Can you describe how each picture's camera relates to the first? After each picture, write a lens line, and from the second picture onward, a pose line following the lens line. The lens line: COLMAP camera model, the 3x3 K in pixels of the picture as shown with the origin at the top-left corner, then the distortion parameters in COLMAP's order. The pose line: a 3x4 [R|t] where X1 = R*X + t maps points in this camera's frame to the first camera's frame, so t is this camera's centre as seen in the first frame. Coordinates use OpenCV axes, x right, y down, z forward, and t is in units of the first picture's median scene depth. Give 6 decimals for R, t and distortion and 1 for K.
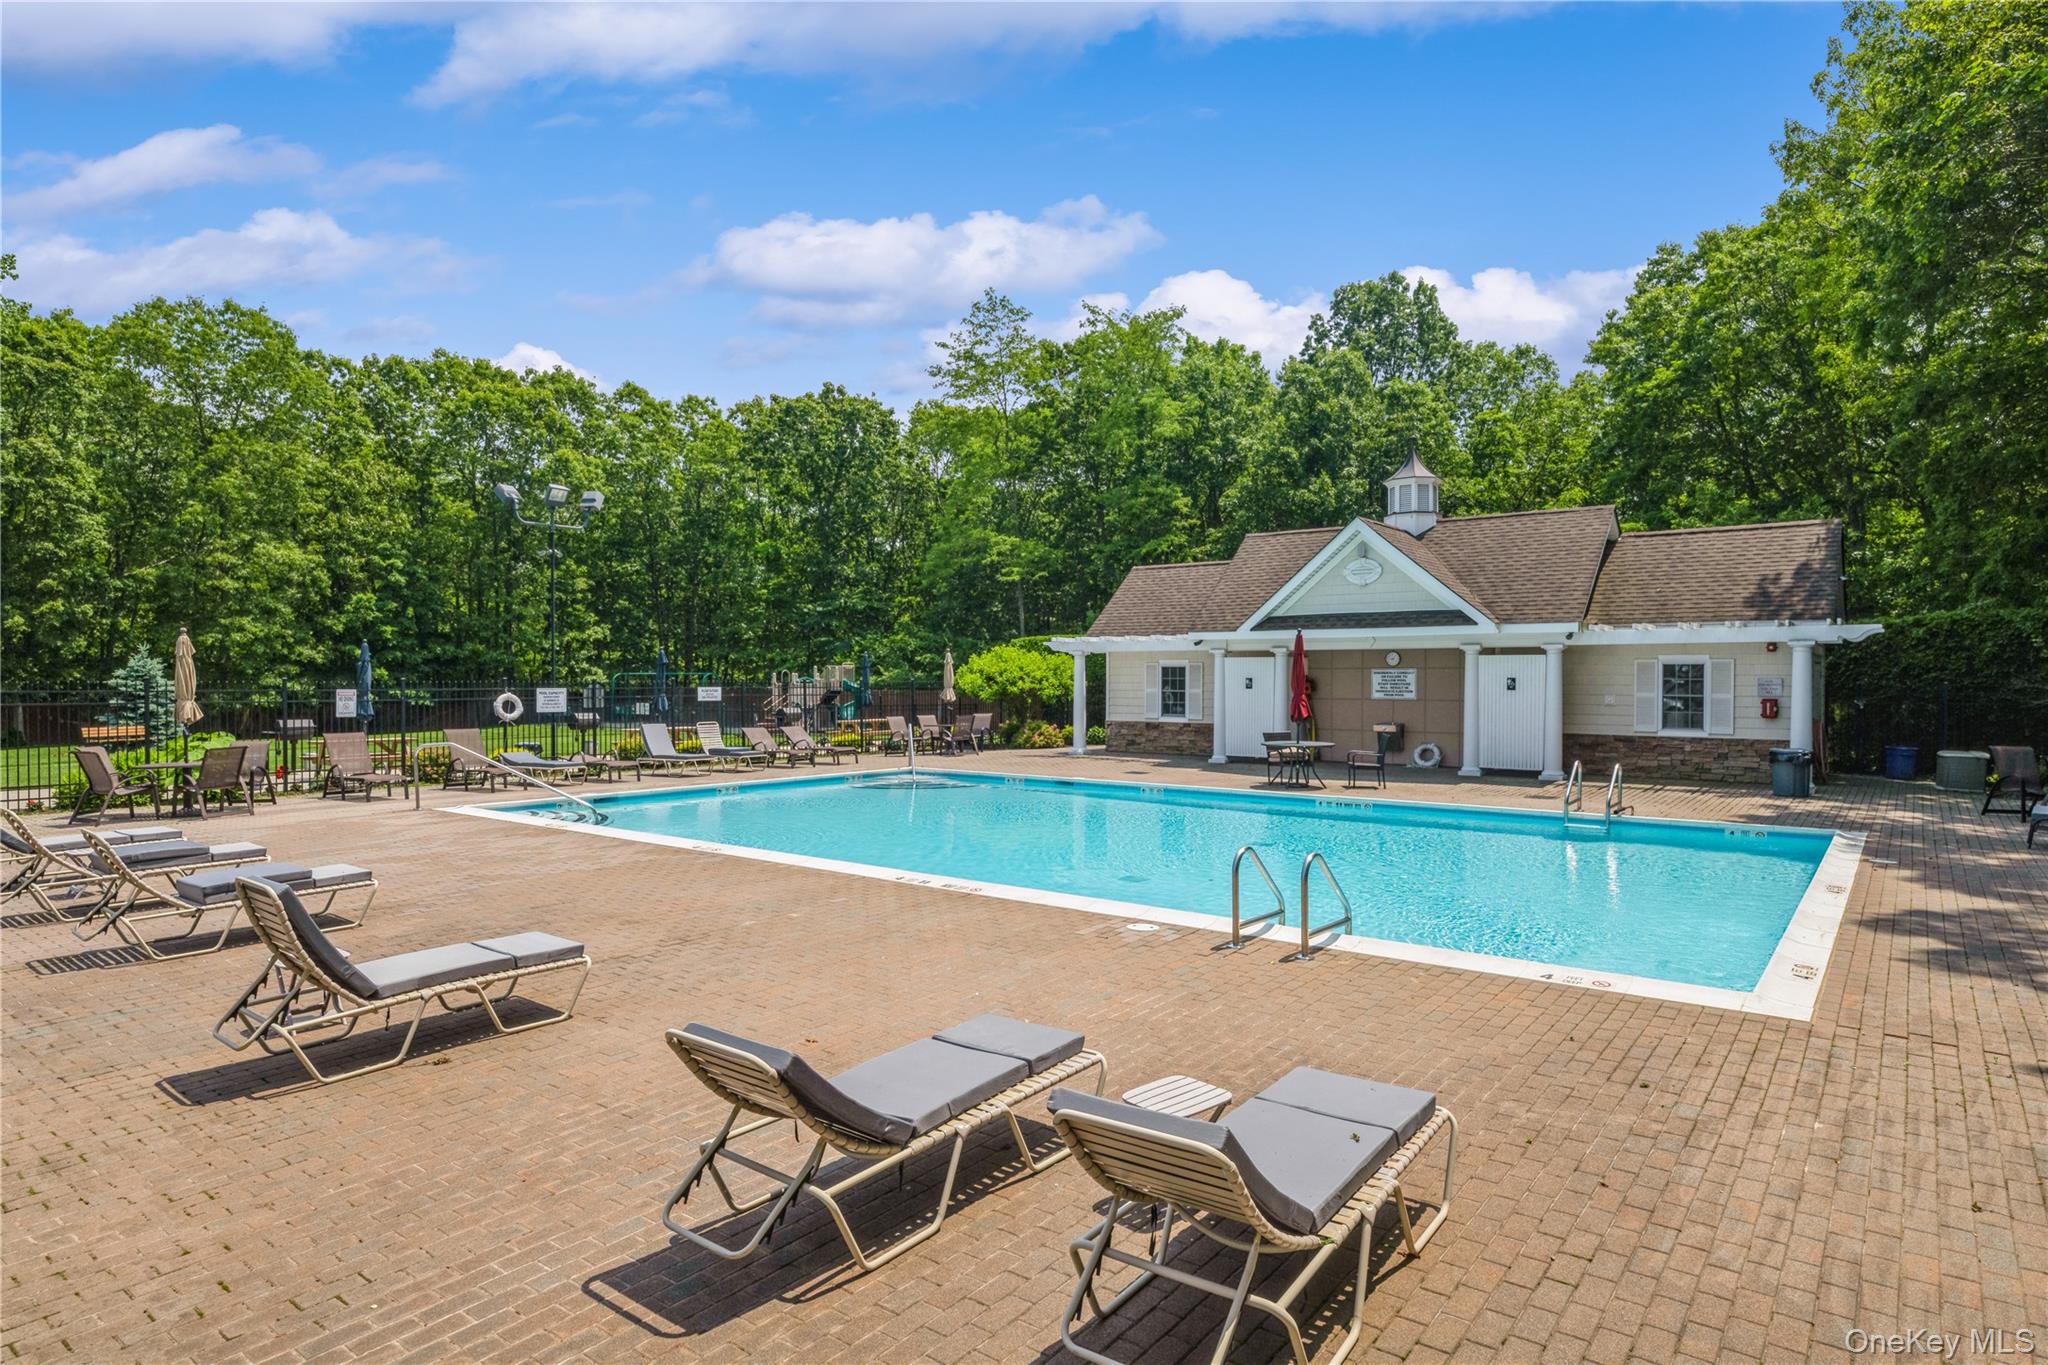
lens RADIAL K [[1164.0, 0, 1024.0], [0, 1164.0, 682.5], [0, 0, 1]] dist [0.012024, 0.000040]
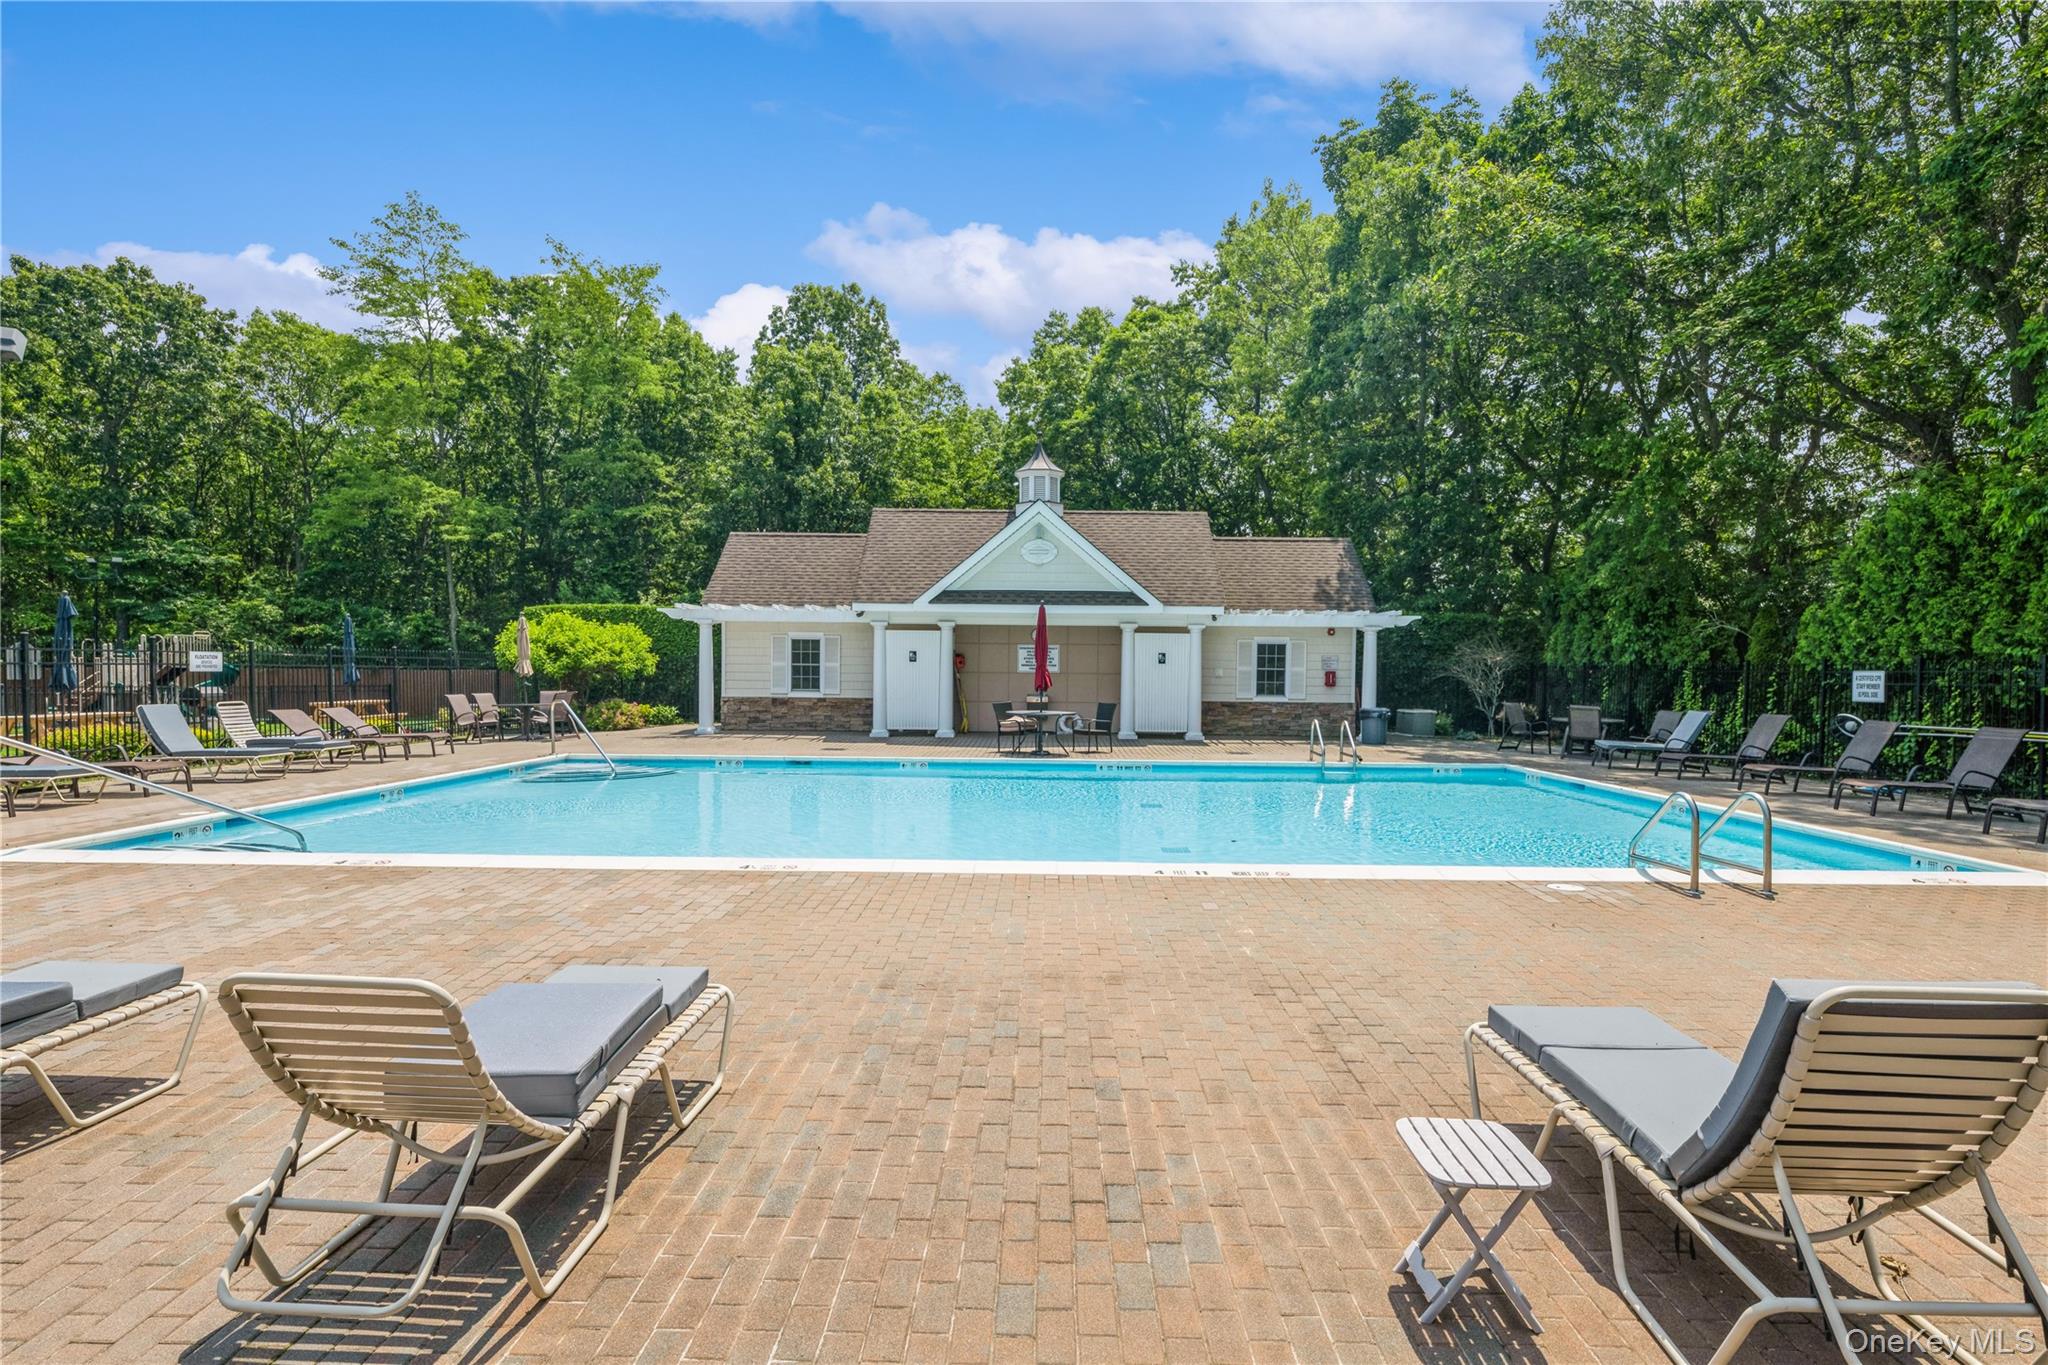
lens RADIAL K [[1062.0, 0, 1063.1], [0, 1062.0, 689.4], [0, 0, 1]] dist [0.003662, 0.000491]
pose [[0.789045, -0.005426, 0.614311, -0.266252], [-0.005877, 0.999849, 0.016381, 0.013312], [-0.614307, -0.016535, 0.788894, 0.199313]]
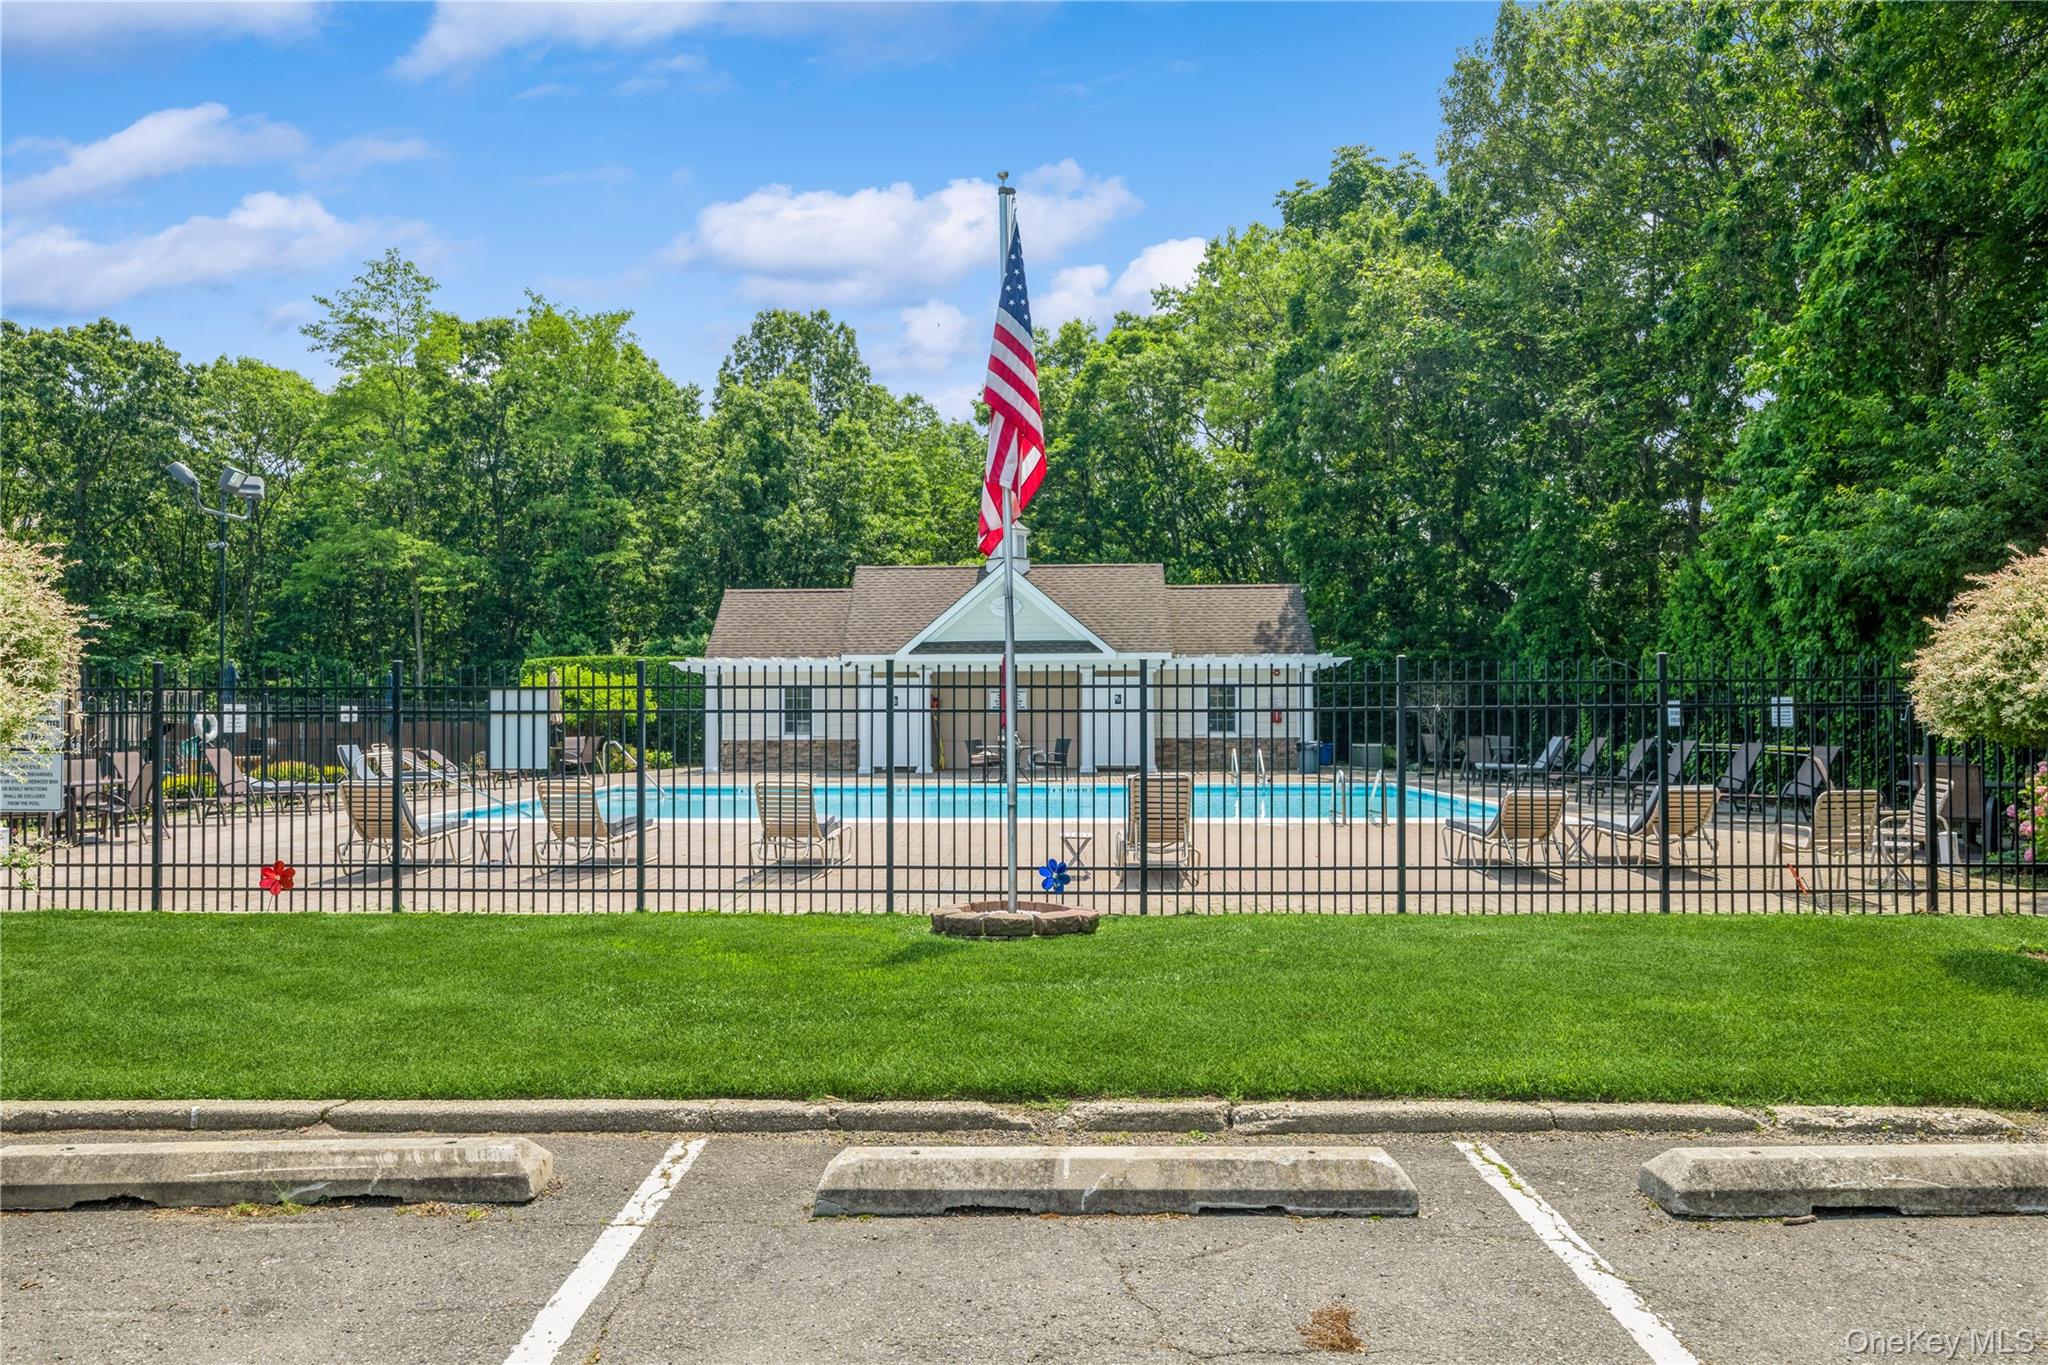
lens RADIAL K [[1365.5, 0, 1024.0], [0, 1365.5, 682.5], [0, 0, 1]] dist [-0.002868, -0.001067]
pose [[0.808926, 0.007643, 0.587861, -0.476593], [0.009295, 0.999624, -0.025786, 0.017830], [-0.587837, 0.026323, 0.808551, -0.132648]]
